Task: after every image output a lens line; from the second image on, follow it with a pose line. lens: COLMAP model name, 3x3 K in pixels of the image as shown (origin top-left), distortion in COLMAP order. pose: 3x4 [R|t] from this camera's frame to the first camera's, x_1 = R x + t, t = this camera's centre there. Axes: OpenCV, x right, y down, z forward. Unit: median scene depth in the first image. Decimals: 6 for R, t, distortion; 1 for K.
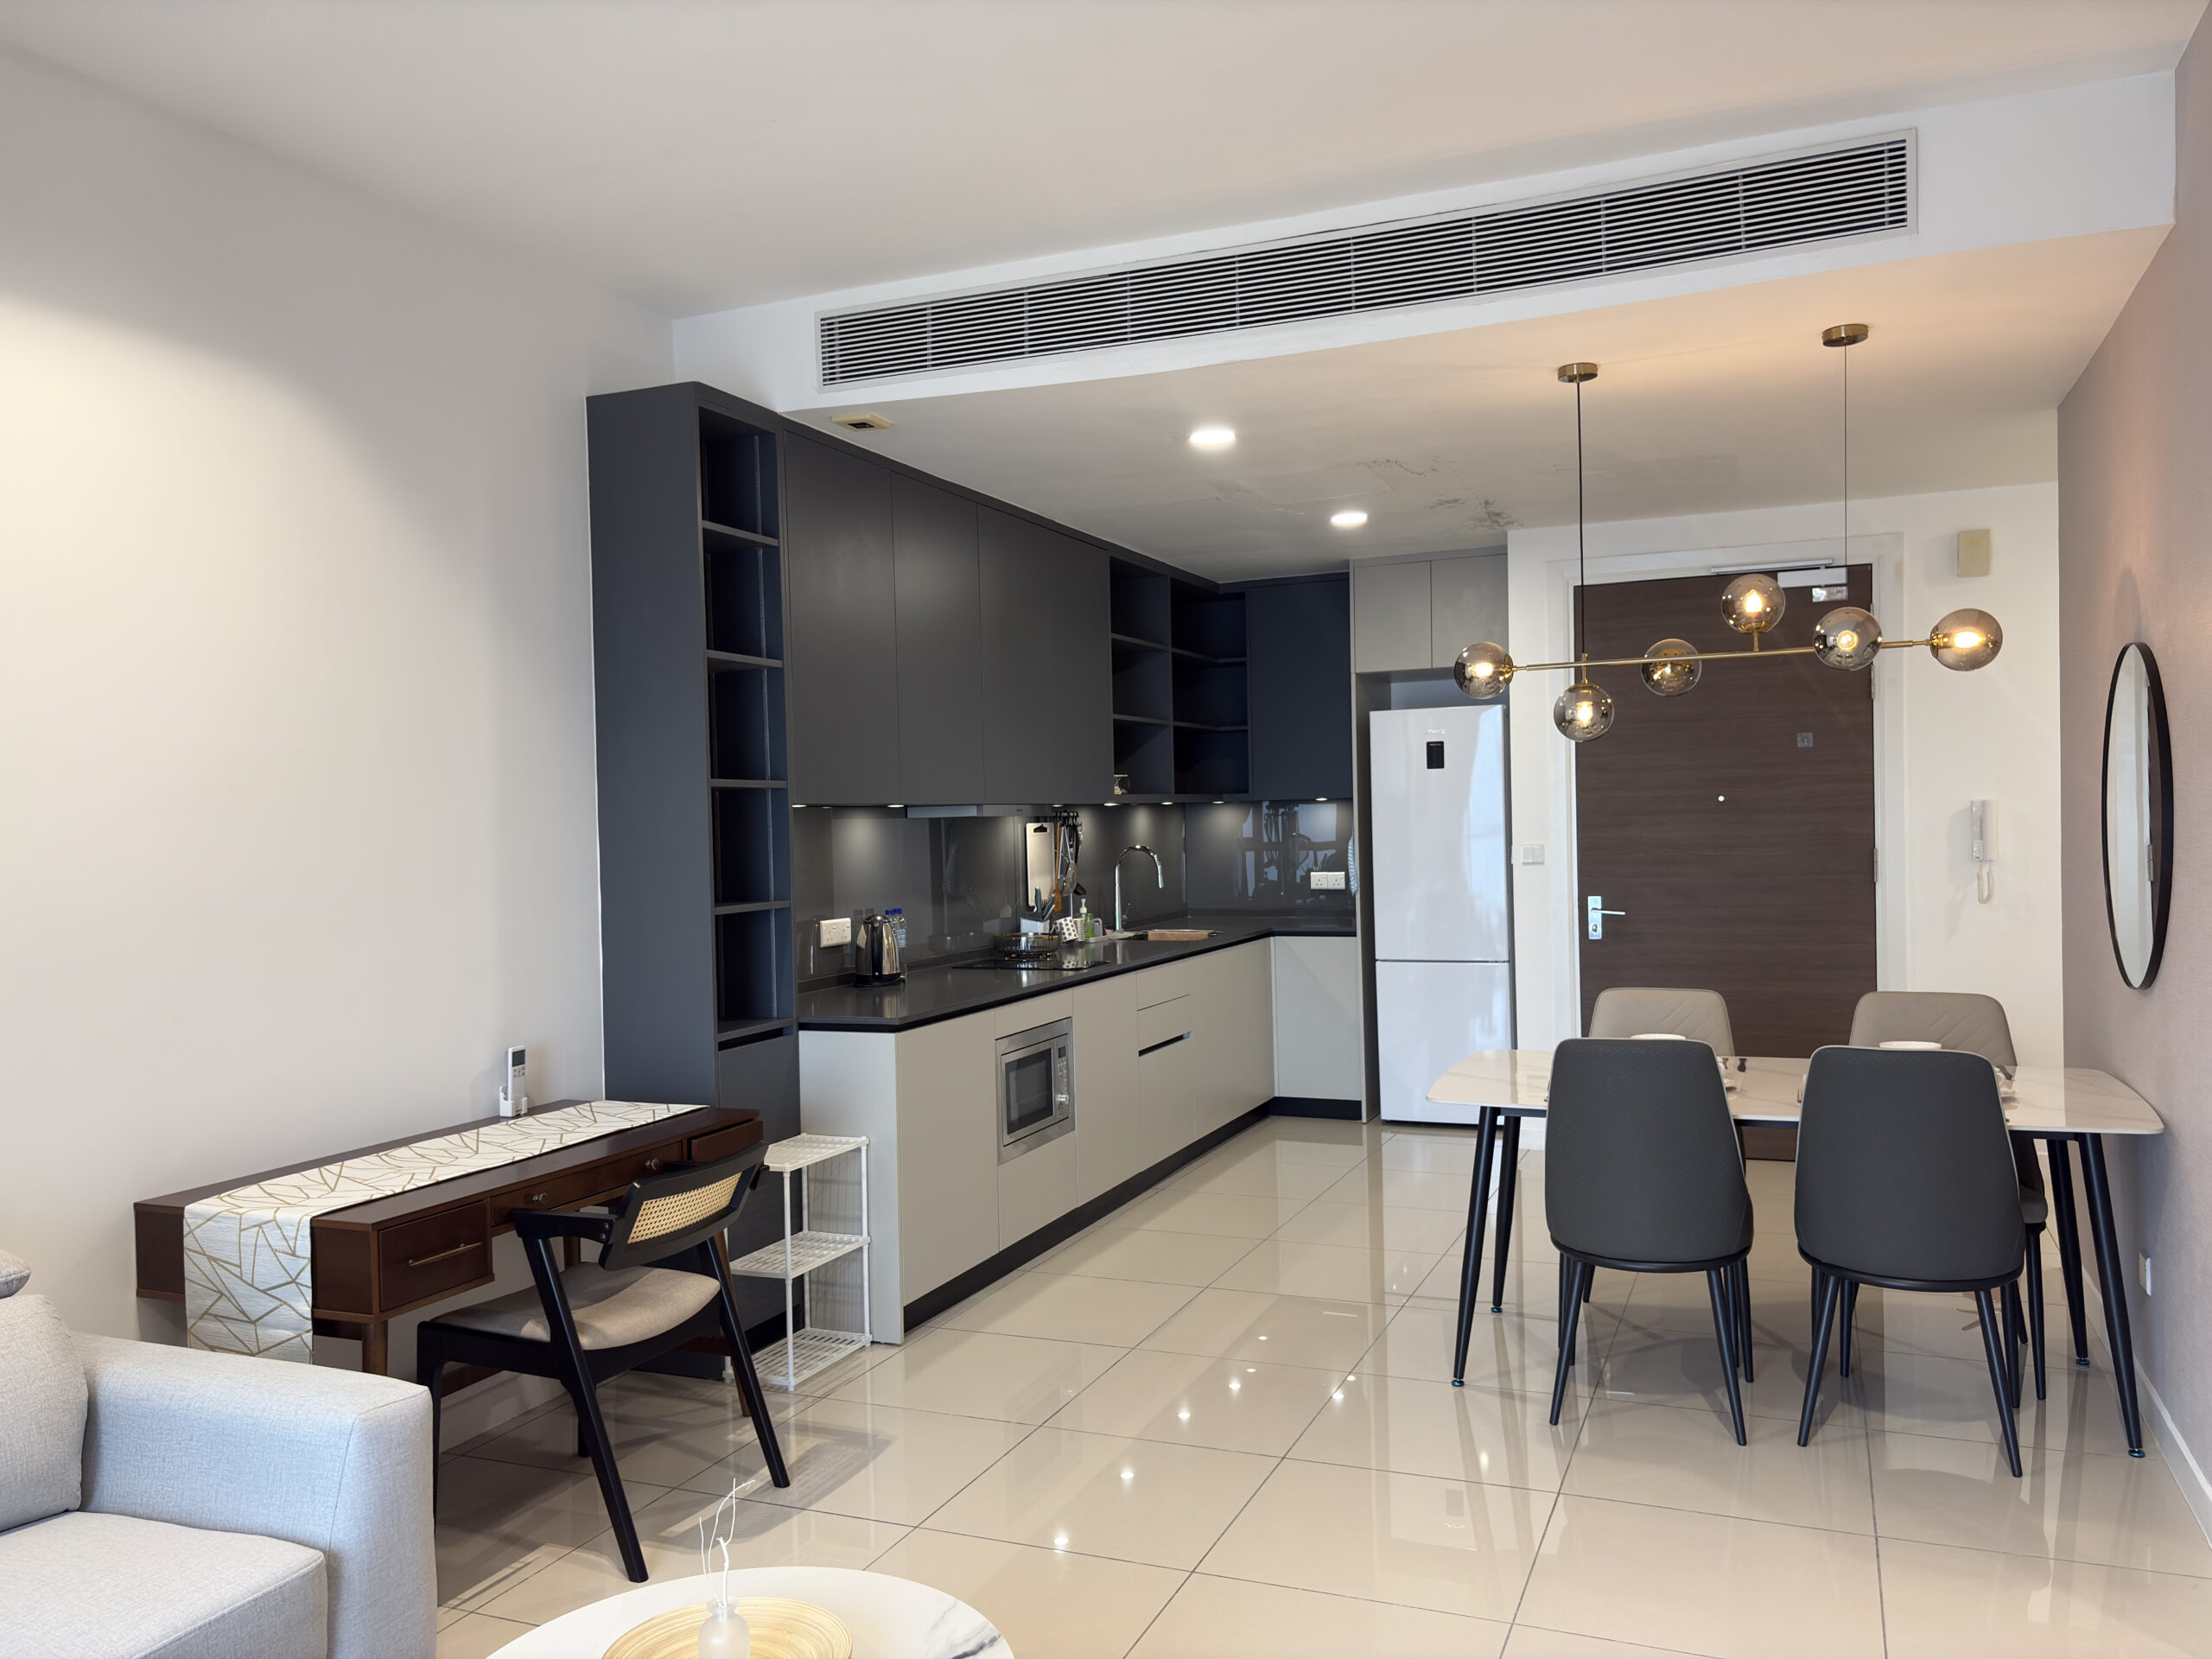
lens RADIAL K [[1664.0, 0, 1106.0], [0, 1664.0, 829.5], [0, 0, 1]] dist [0.001666, 0.000084]
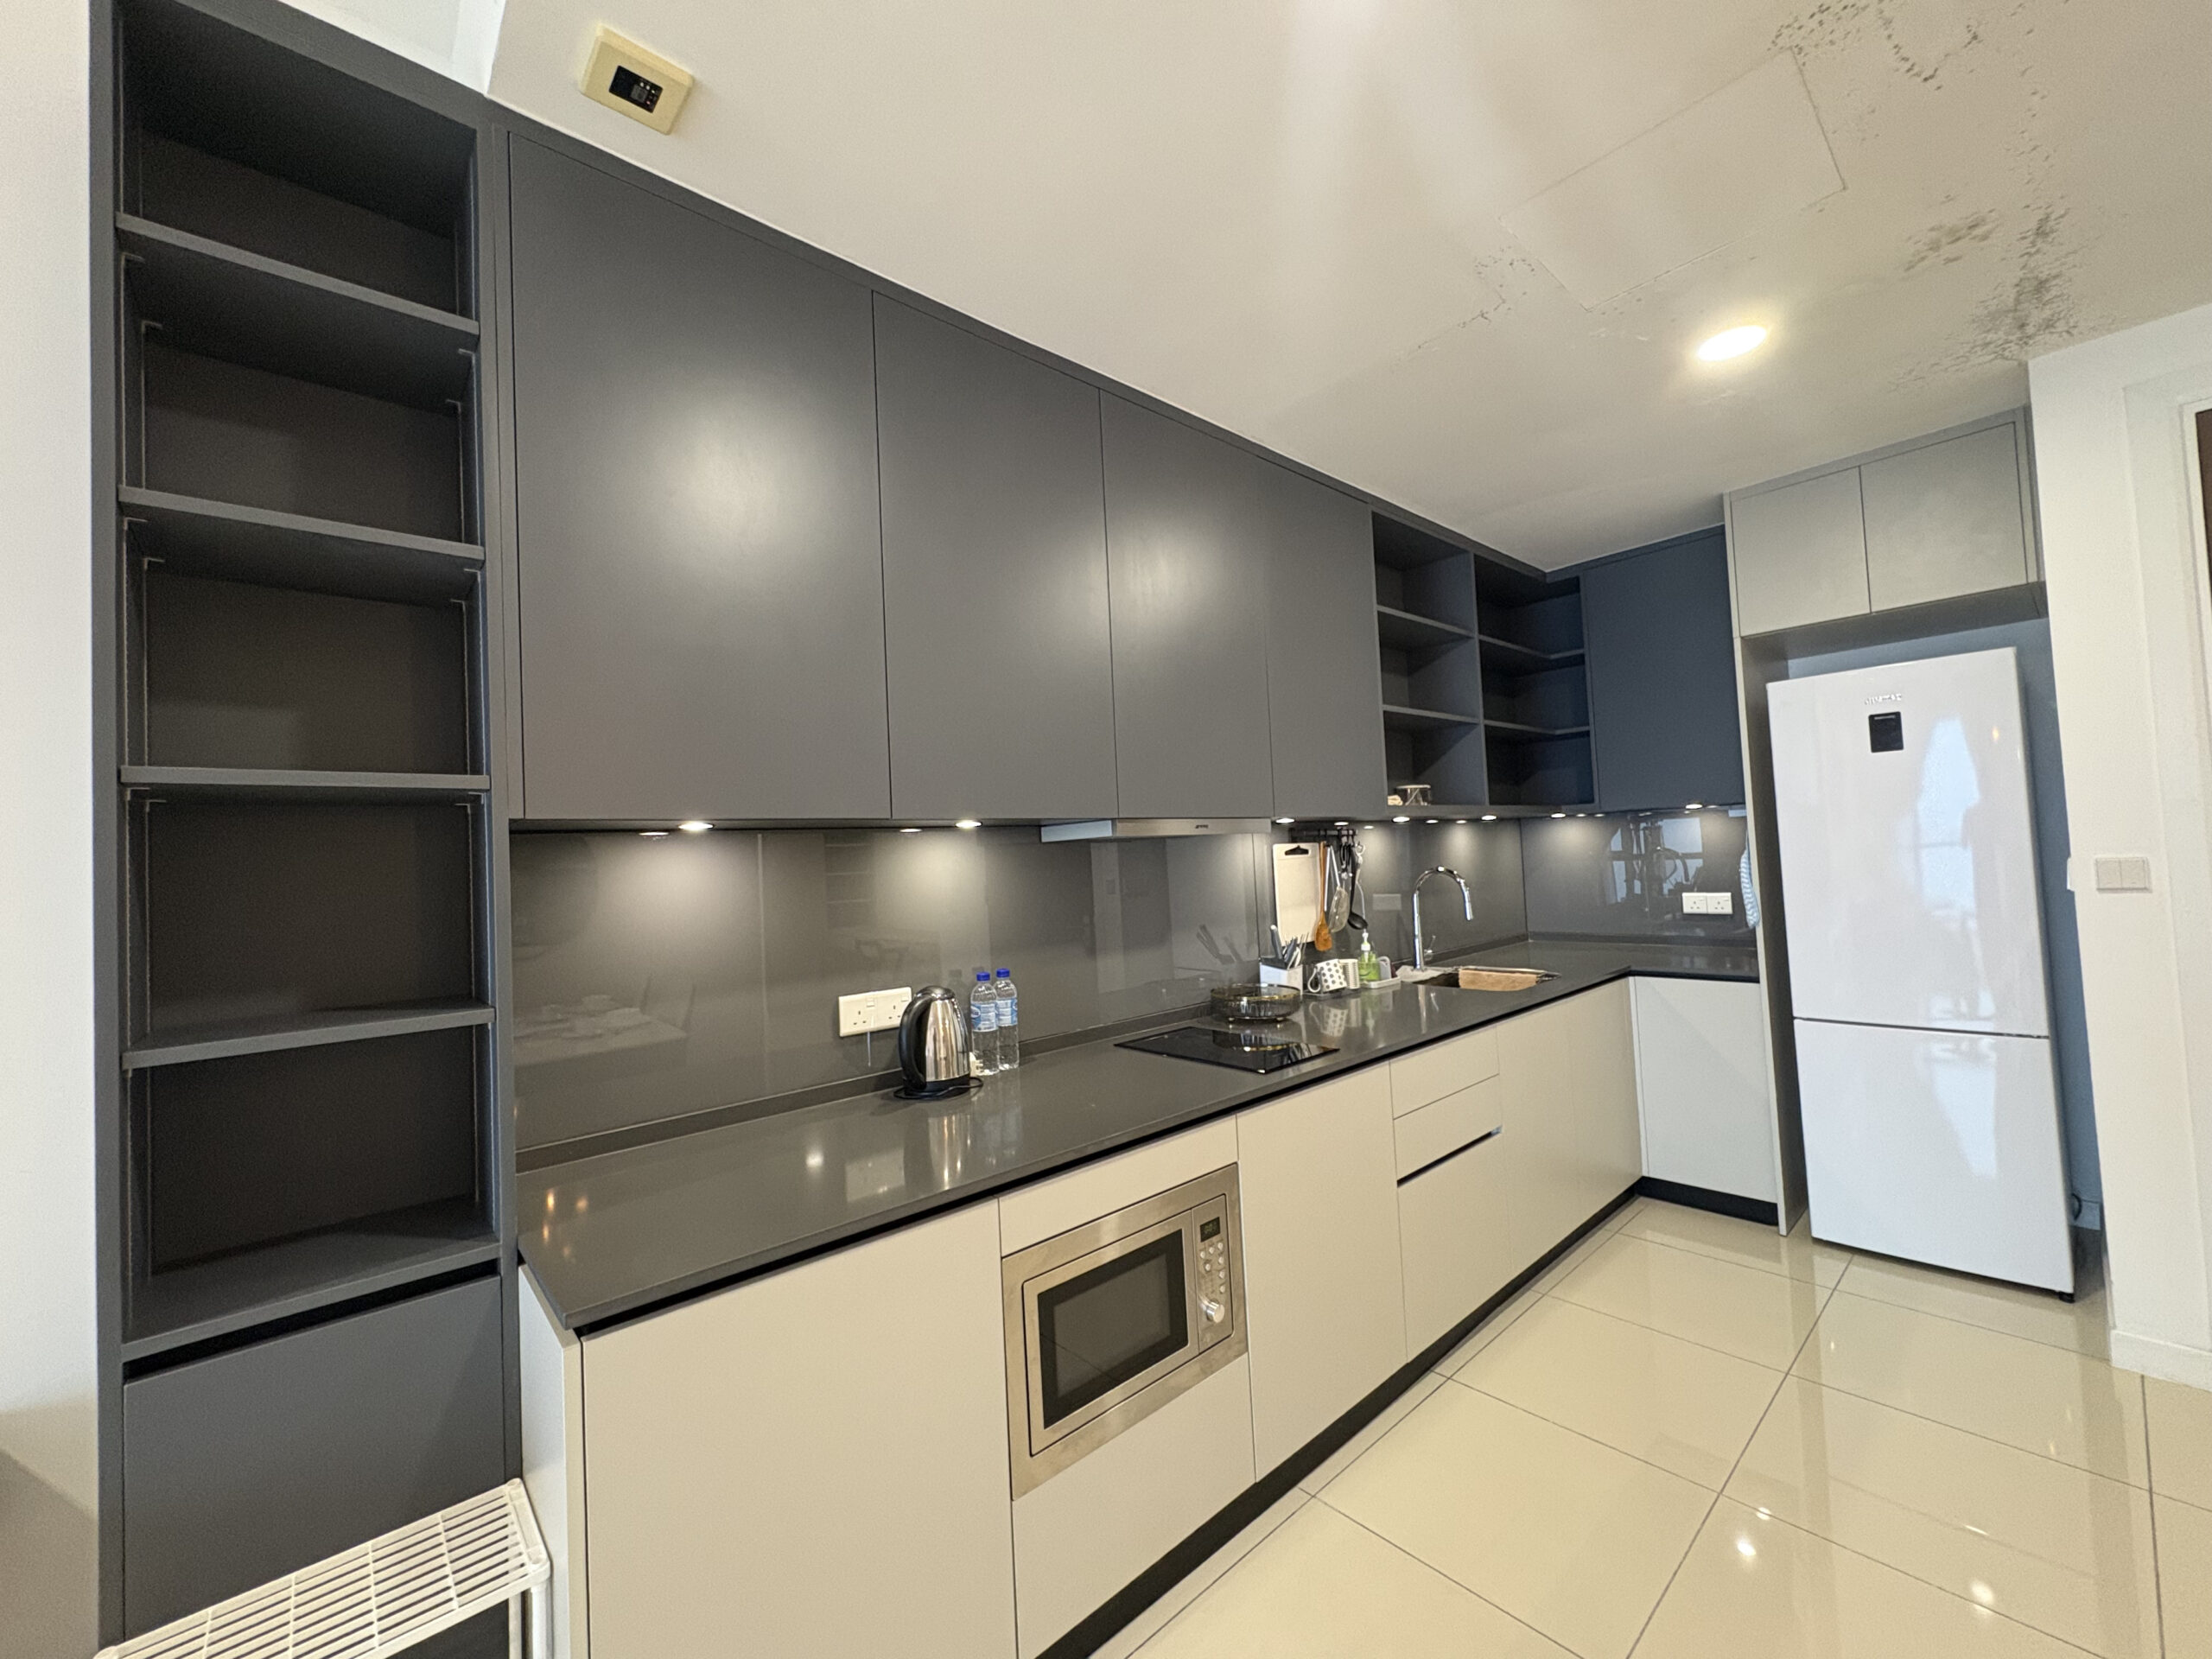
lens RADIAL K [[882.3, 0, 1105.0], [0, 882.3, 821.9], [0, 0, 1]] dist [-0.000879, -0.006231]
pose [[0.900007, -0.037695, -0.434242, 0.060151], [0.022951, 0.998970, -0.039148, 0.000146], [0.435270, 0.025268, 0.899945, 0.515526]]
